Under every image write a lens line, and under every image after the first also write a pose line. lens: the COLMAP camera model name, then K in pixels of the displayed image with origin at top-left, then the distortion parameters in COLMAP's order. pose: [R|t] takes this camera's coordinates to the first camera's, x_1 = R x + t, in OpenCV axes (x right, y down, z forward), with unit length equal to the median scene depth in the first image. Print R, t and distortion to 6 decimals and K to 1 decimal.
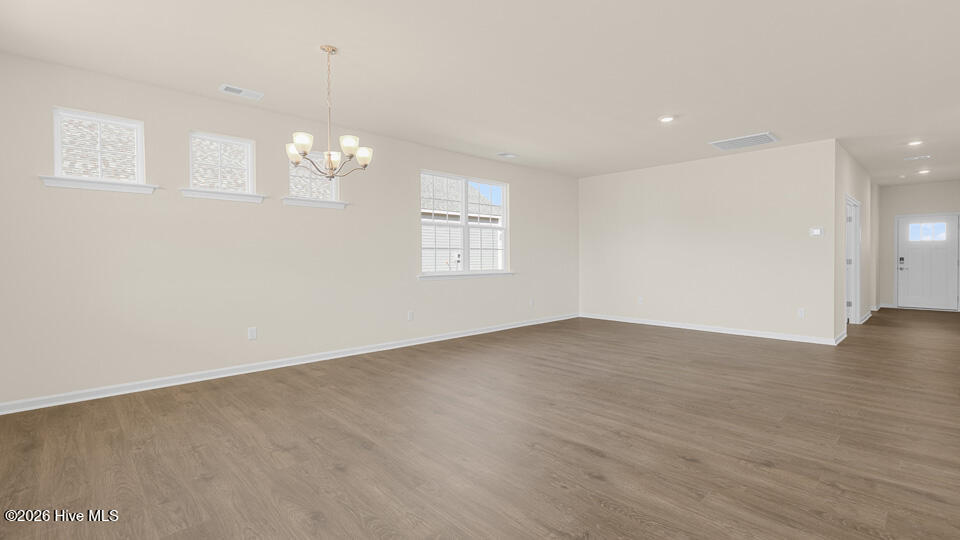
lens RADIAL K [[431.8, 0, 481.1], [0, 431.8, 262.7], [0, 0, 1]] dist [0.000988, 0.000322]
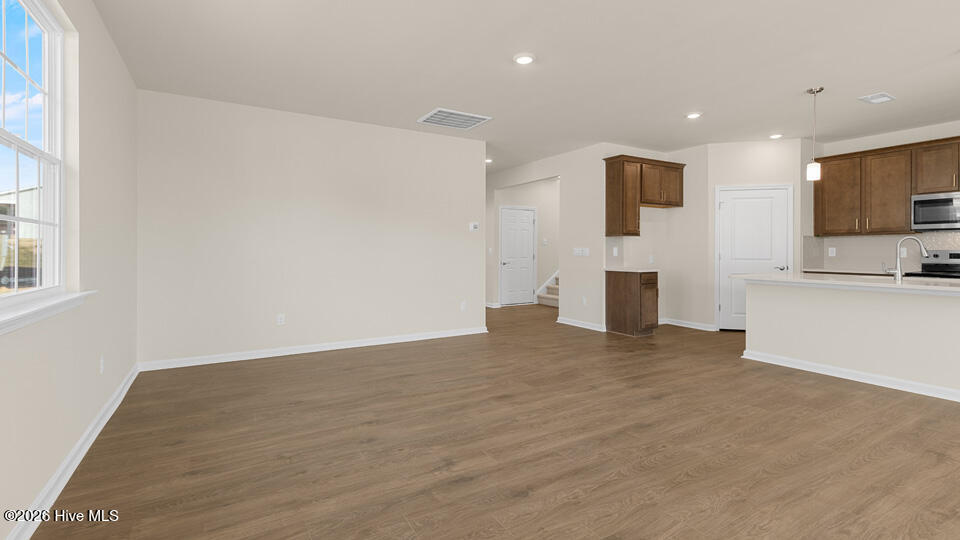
lens RADIAL K [[431.8, 0, 481.1], [0, 431.8, 262.7], [0, 0, 1]] dist [0.000988, 0.000322]
pose [[0.231721, -0.021959, 0.972534, -0.460165], [0.008807, 0.999752, 0.020476, -0.014215], [-0.972742, 0.003820, 0.231857, 1.446620]]
